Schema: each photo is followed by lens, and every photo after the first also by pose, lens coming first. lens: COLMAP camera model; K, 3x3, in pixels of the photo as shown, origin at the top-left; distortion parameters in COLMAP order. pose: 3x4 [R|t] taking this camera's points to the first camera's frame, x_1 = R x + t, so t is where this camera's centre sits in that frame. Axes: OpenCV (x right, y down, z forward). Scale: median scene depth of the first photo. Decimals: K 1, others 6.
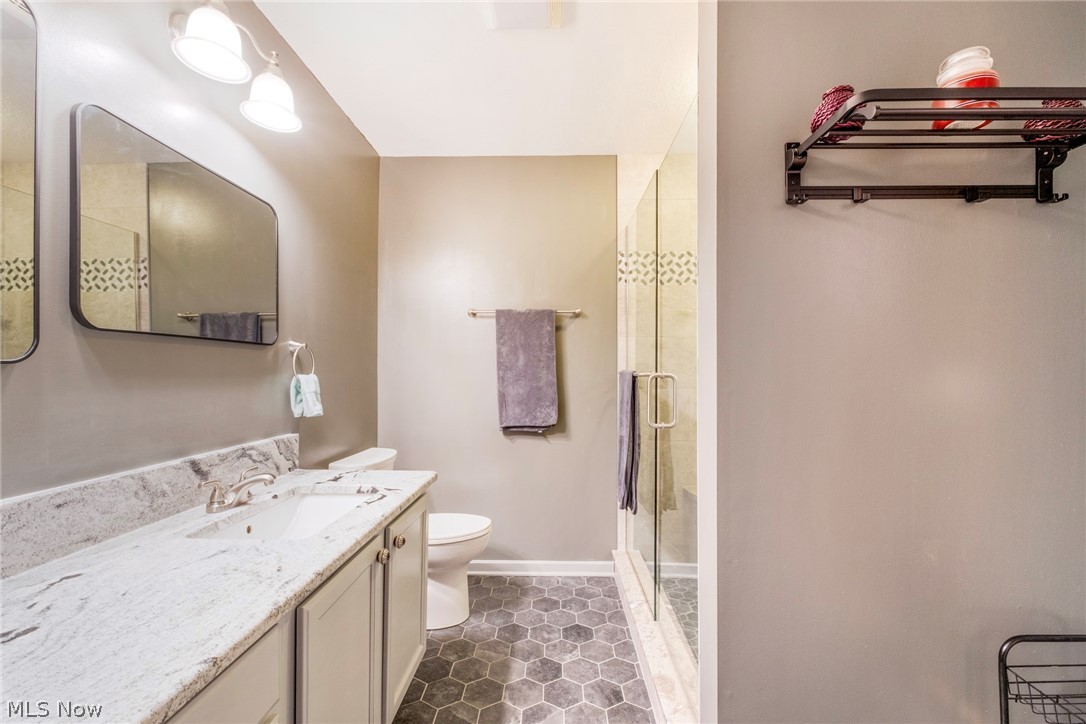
lens RADIAL K [[460.9, 0, 545.1], [0, 460.9, 362.3], [0, 0, 1]] dist [-0.007554, 0.002565]
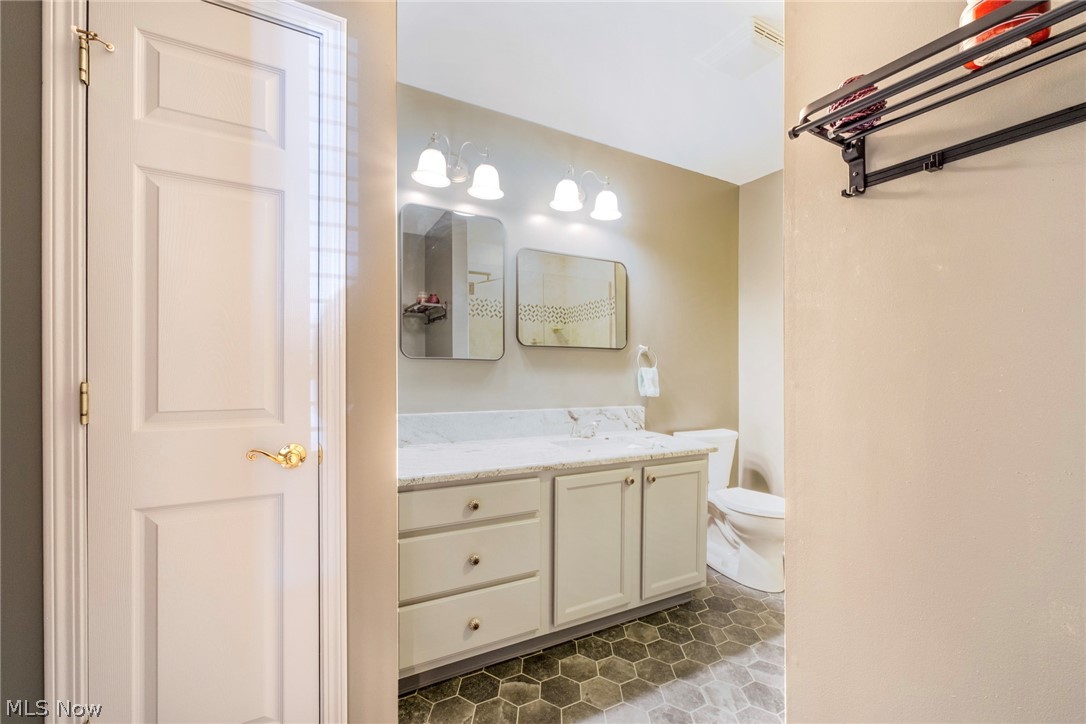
lens RADIAL K [[460.9, 0, 543.2], [0, 460.9, 363.5], [0, 0, 1]] dist [-0.007554, 0.002565]
pose [[0.496836, 0.002670, -0.867840, 0.651232], [0.001252, 0.999992, 0.003794, 0.006376], [0.867844, -0.002971, 0.496829, -0.042385]]
